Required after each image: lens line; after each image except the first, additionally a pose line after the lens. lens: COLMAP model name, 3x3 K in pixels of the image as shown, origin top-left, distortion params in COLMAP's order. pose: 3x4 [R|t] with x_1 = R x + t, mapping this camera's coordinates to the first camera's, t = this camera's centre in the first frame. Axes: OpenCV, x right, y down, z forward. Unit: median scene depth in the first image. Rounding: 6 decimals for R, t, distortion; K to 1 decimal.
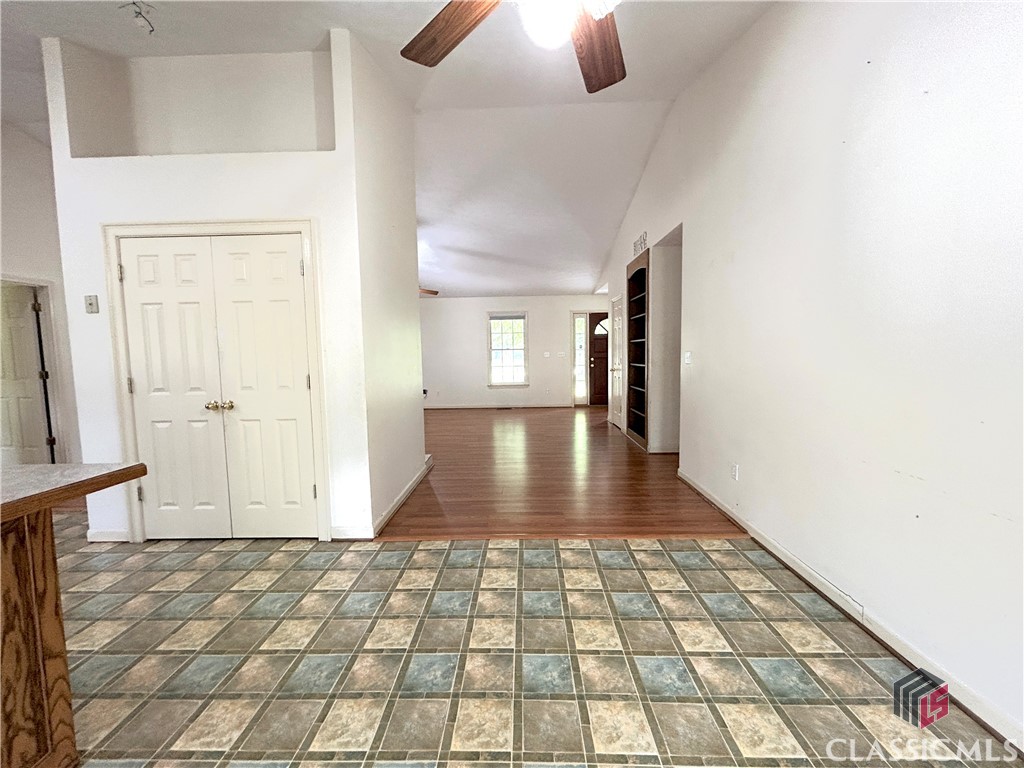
lens RADIAL K [[415.8, 0, 511.3], [0, 415.8, 387.8], [0, 0, 1]] dist [-0.002481, -0.001670]
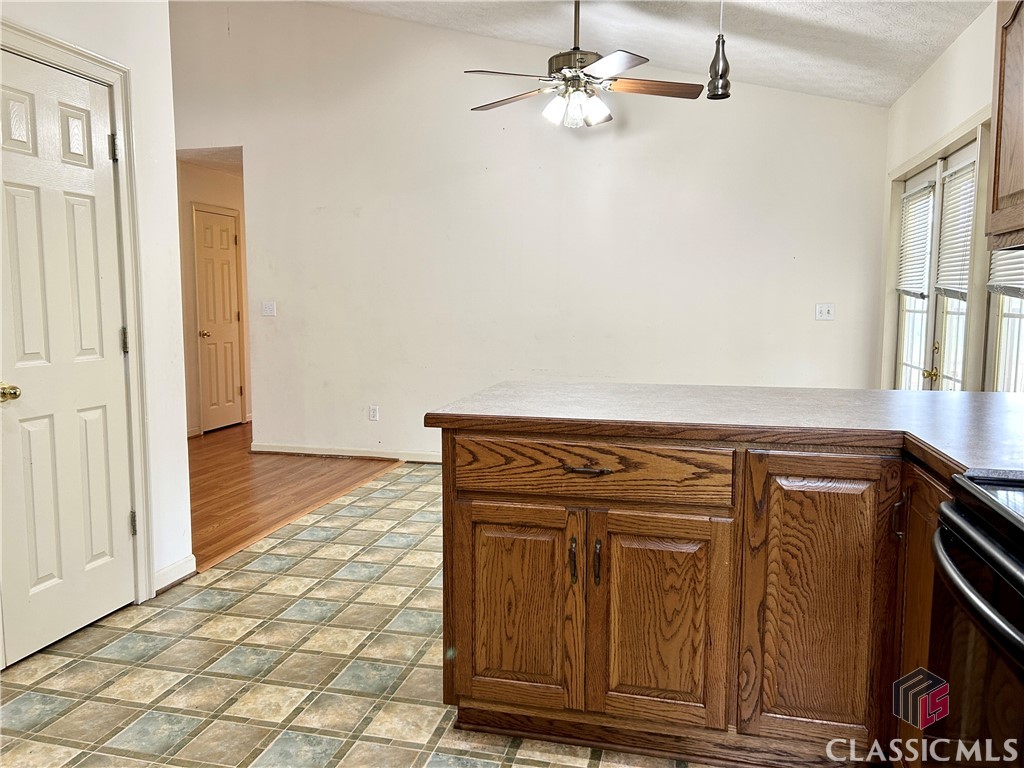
lens RADIAL K [[759.2, 0, 510.1], [0, 759.2, 381.5], [0, 0, 1]] dist [0.029754, -0.041458]
pose [[0.211841, -0.089890, 0.973162, -0.522524], [0.079848, 0.994024, 0.074435, 0.004291], [-0.974037, 0.061937, 0.217752, 0.019460]]
